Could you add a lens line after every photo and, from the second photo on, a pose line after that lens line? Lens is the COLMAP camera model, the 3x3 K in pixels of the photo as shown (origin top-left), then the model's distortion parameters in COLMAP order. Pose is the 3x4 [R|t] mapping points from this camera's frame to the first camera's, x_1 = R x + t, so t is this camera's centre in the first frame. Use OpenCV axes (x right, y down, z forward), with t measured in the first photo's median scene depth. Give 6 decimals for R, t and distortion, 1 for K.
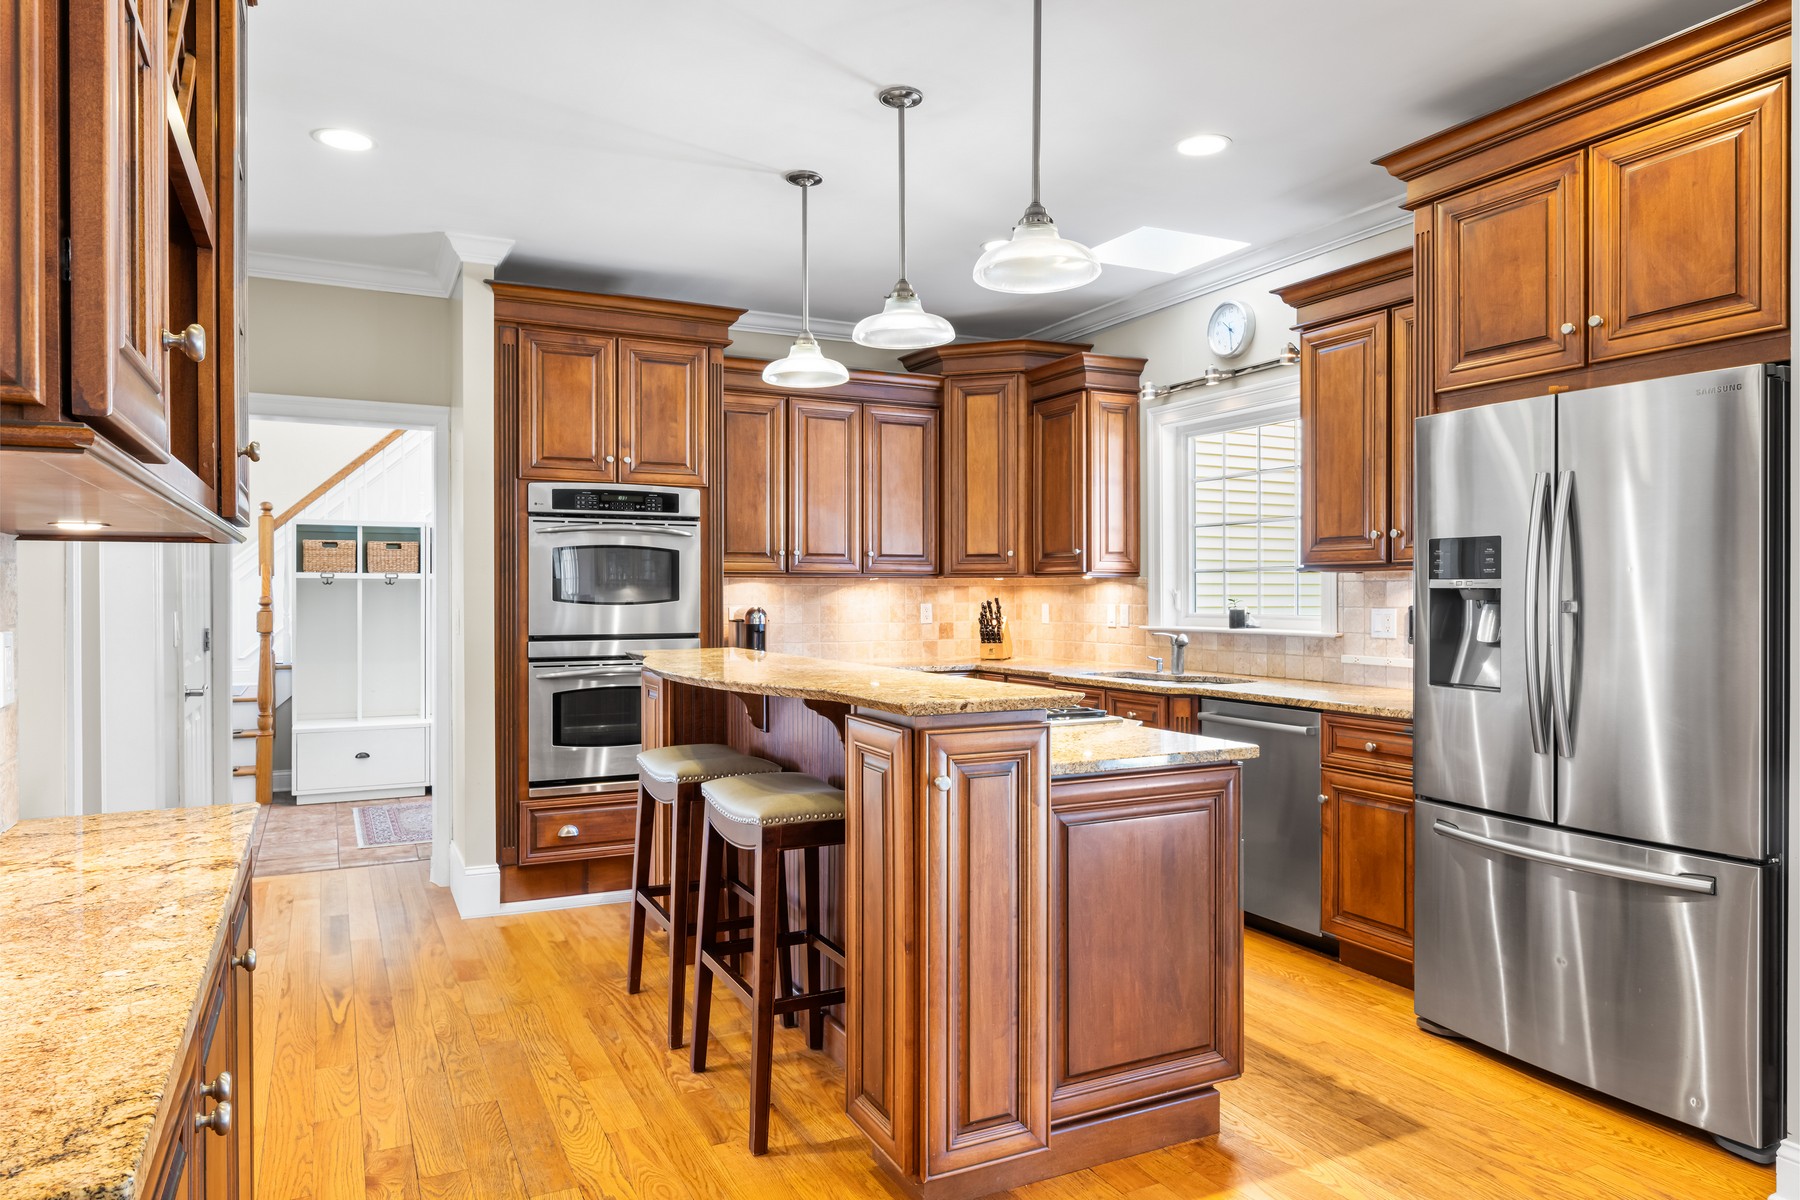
lens RADIAL K [[1131.3, 0, 902.5], [0, 1131.3, 595.2], [0, 0, 1]] dist [-0.003866, -0.001533]
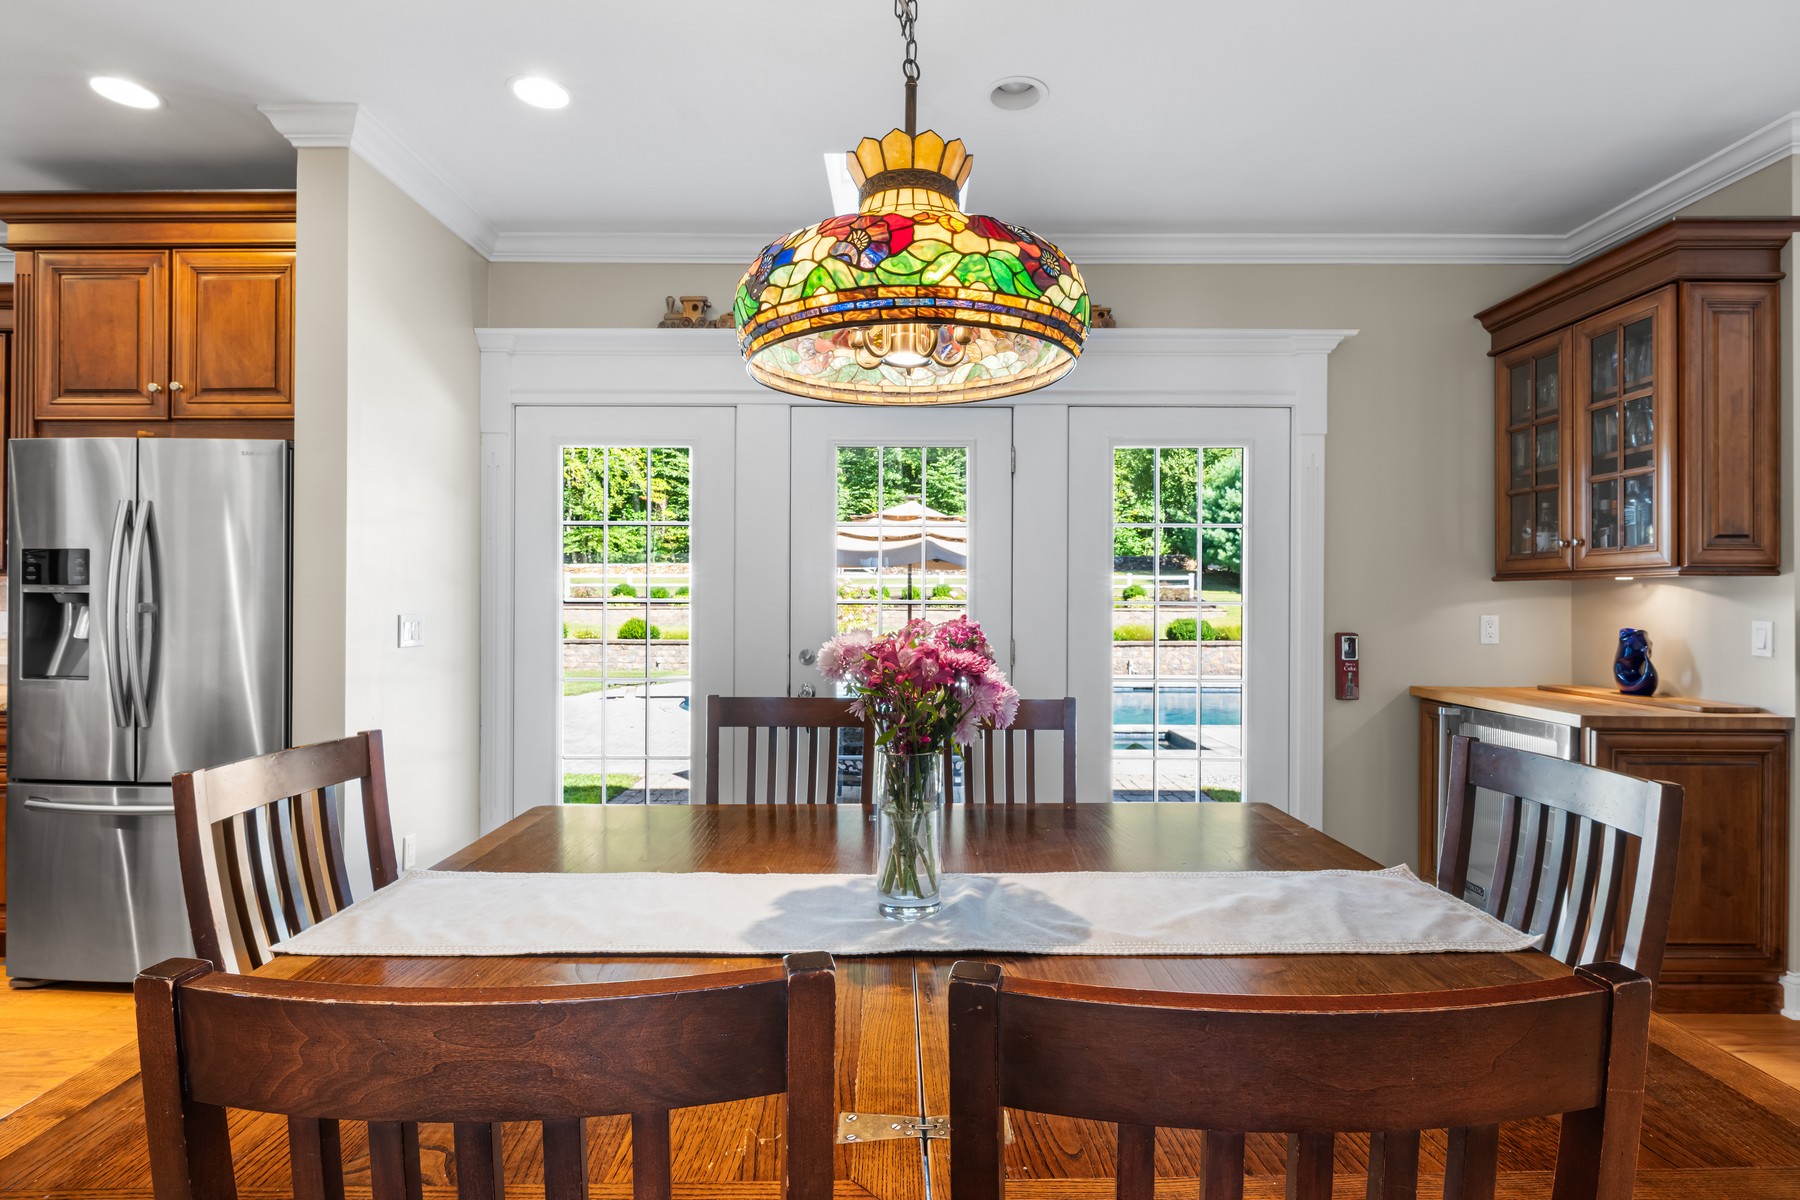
lens RADIAL K [[891.6, 0, 895.4], [0, 891.6, 600.2], [0, 0, 1]] dist [-0.003624, 0.000059]
pose [[0.456910, 0.002632, 0.889509, 0.087549], [-0.002238, 0.999996, -0.001809, 0.001265], [-0.889510, -0.001164, 0.456914, -0.196944]]
